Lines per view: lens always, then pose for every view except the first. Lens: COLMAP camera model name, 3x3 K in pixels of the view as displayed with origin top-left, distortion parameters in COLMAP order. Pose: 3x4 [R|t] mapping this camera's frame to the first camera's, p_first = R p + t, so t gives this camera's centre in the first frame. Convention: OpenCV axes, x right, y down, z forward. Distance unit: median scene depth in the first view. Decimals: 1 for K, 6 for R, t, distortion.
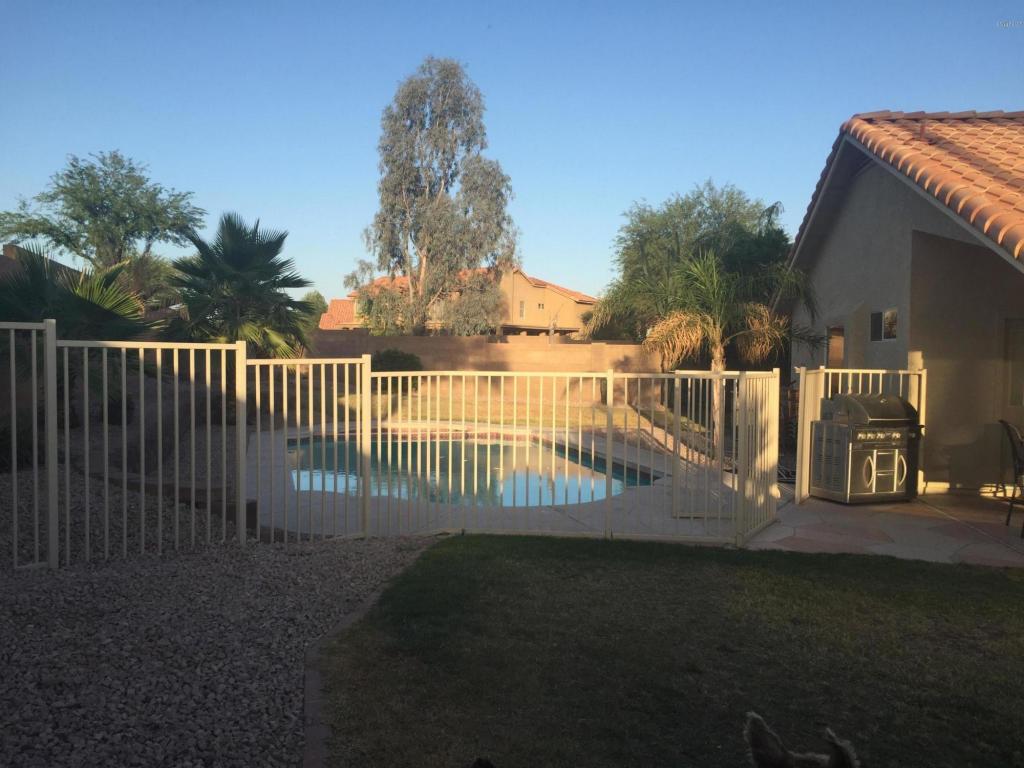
lens RADIAL K [[853.9, 0, 512.8], [0, 853.9, 387.3], [0, 0, 1]] dist [0.014076, 0.000159]
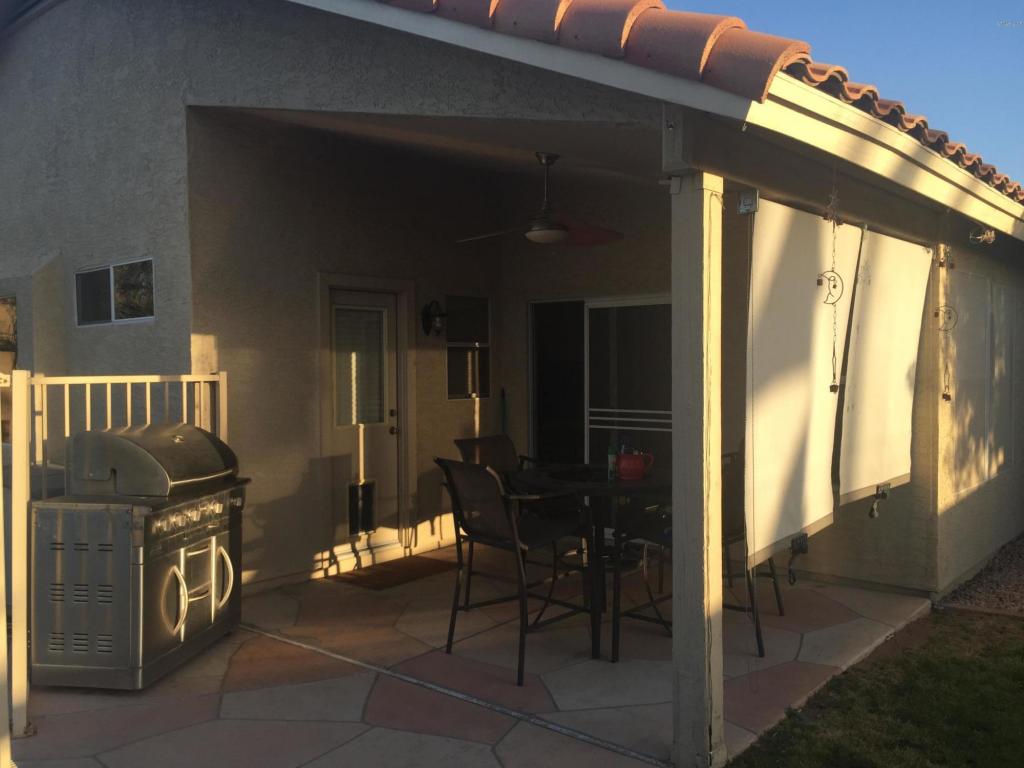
lens RADIAL K [[853.9, 0, 513.5], [0, 853.9, 385.7], [0, 0, 1]] dist [0.014076, 0.000159]
pose [[0.535613, -0.038144, 0.843601, 0.132784], [0.054292, 0.998468, 0.010675, -0.008586], [-0.842716, 0.040083, 0.536864, 0.586970]]
